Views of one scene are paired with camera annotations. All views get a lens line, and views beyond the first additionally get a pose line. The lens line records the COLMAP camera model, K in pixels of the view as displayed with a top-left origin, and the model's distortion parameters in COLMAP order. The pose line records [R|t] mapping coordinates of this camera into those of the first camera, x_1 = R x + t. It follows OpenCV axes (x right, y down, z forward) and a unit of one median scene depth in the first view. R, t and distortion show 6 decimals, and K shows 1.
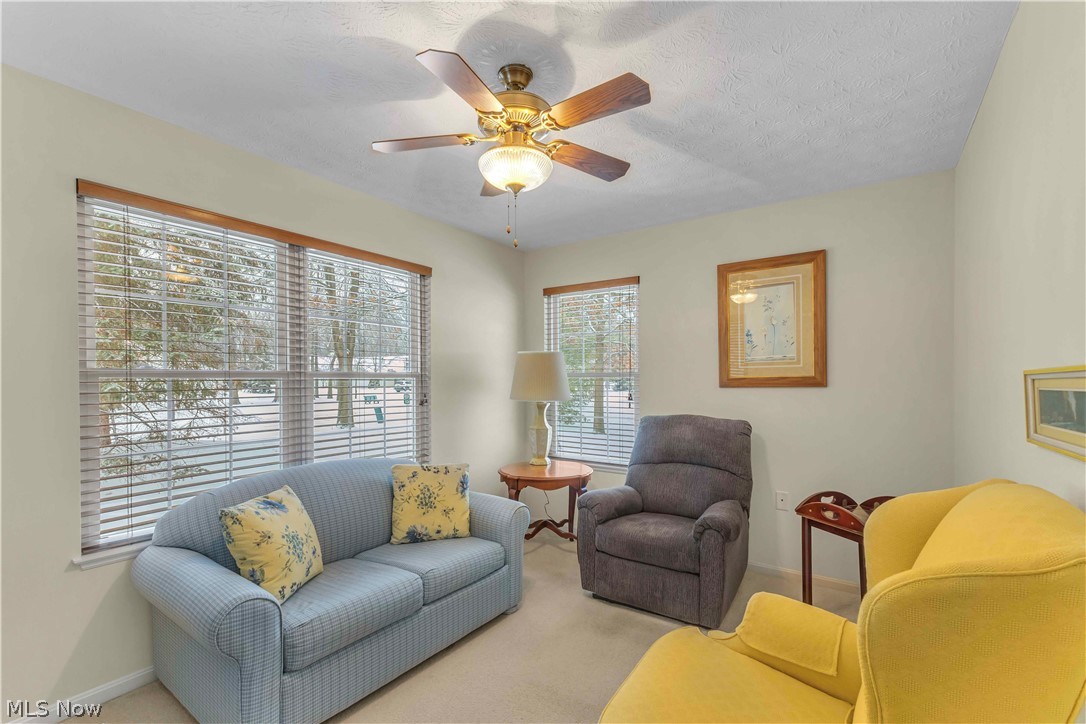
lens RADIAL K [[470.1, 0, 543.6], [0, 470.1, 370.0], [0, 0, 1]] dist [0.011002, -0.001694]
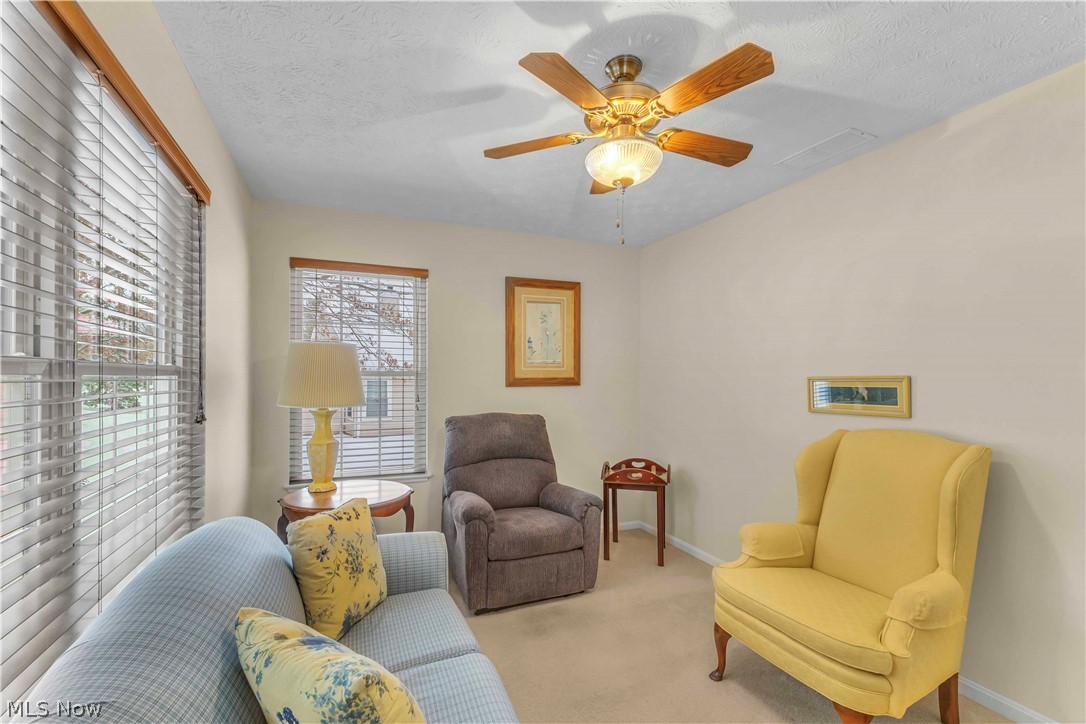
lens RADIAL K [[470.1, 0, 538.2], [0, 470.1, 363.8], [0, 0, 1]] dist [0.011002, -0.001694]
pose [[0.550728, 0.028369, 0.834202, -0.564178], [-0.021825, 0.999570, -0.019584, 0.003070], [-0.834399, -0.007421, 0.551111, 0.356977]]
